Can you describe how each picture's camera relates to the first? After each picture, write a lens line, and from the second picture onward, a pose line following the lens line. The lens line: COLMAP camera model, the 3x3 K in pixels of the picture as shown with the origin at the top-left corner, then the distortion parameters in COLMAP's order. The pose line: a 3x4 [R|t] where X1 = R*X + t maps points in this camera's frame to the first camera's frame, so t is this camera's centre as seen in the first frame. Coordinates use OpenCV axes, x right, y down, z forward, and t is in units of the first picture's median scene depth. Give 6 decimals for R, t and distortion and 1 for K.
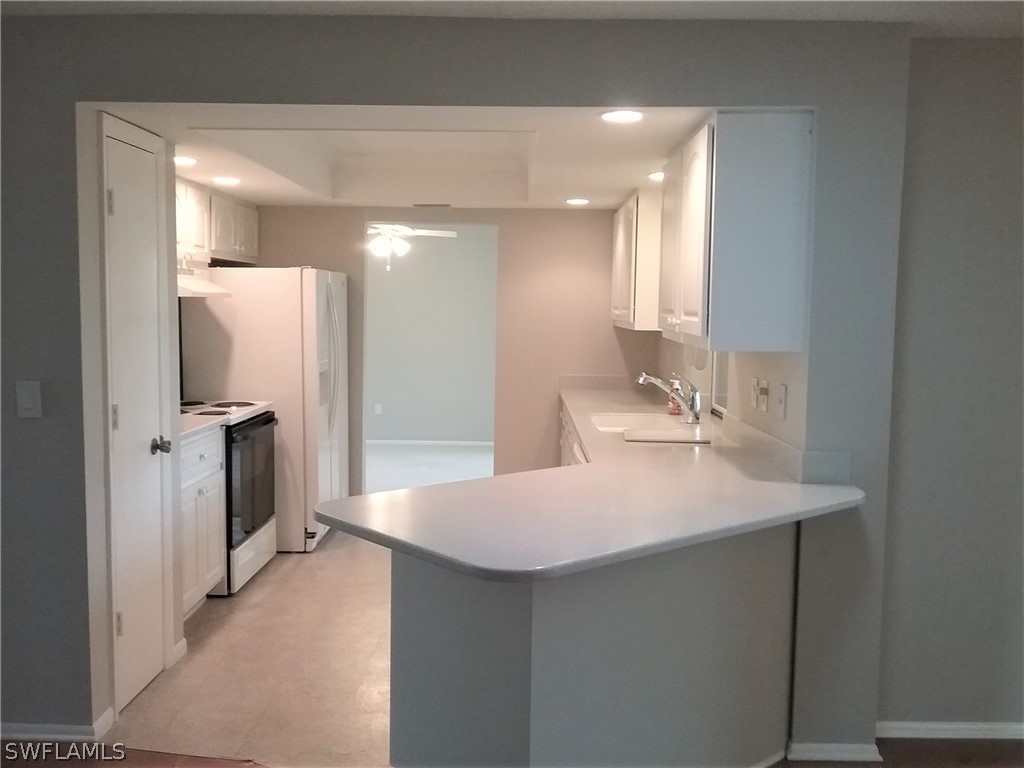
lens RADIAL K [[934.3, 0, 512.0], [0, 934.3, 384.0], [0, 0, 1]] dist [0.063838, -0.132164]
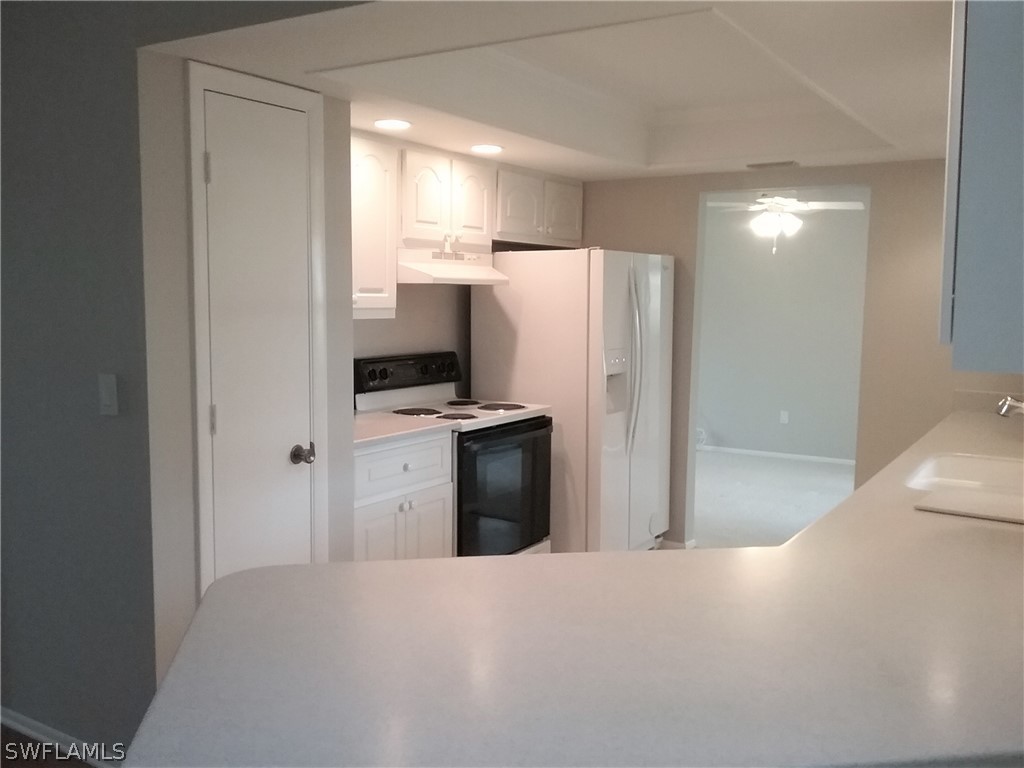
lens RADIAL K [[934.3, 0, 512.0], [0, 934.3, 384.0], [0, 0, 1]] dist [0.063838, -0.132164]
pose [[0.861759, 0.046633, -0.505170, 0.152074], [-0.043037, 0.998897, 0.018795, -0.016132], [0.505489, 0.005544, 0.862815, 0.249357]]
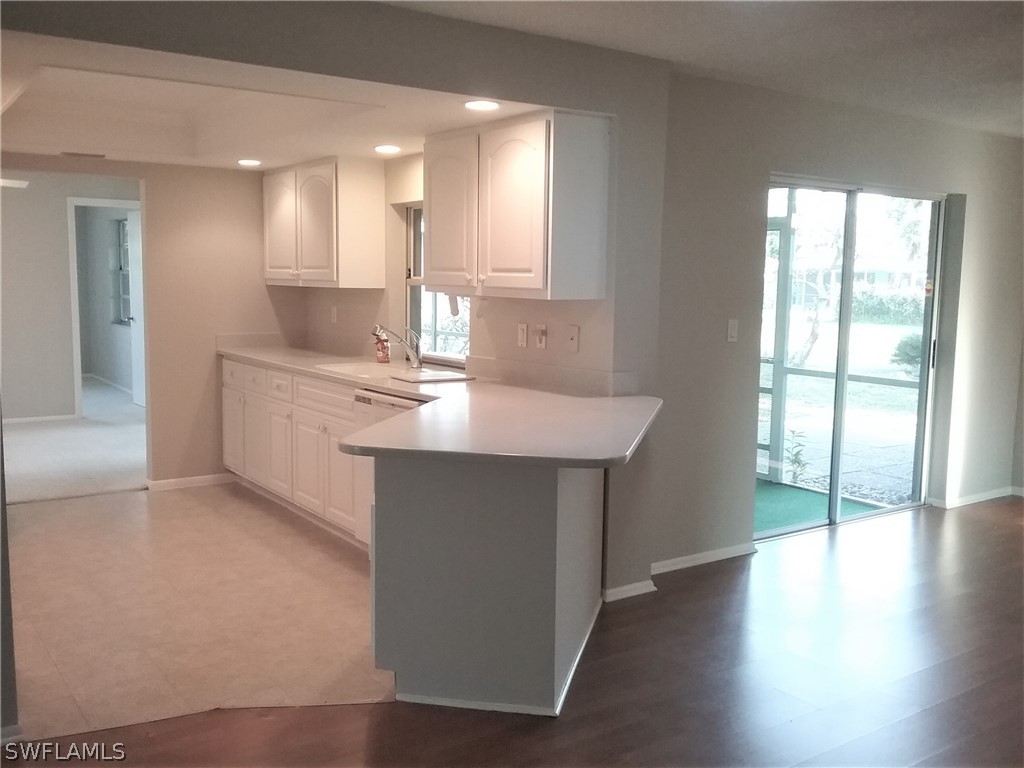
lens RADIAL K [[934.3, 0, 512.0], [0, 934.3, 384.0], [0, 0, 1]] dist [0.063838, -0.132164]
pose [[0.815157, -0.068086, 0.575225, -0.336629], [0.045735, 0.997533, 0.053261, 0.005426], [-0.577432, -0.017108, 0.816260, -0.007477]]
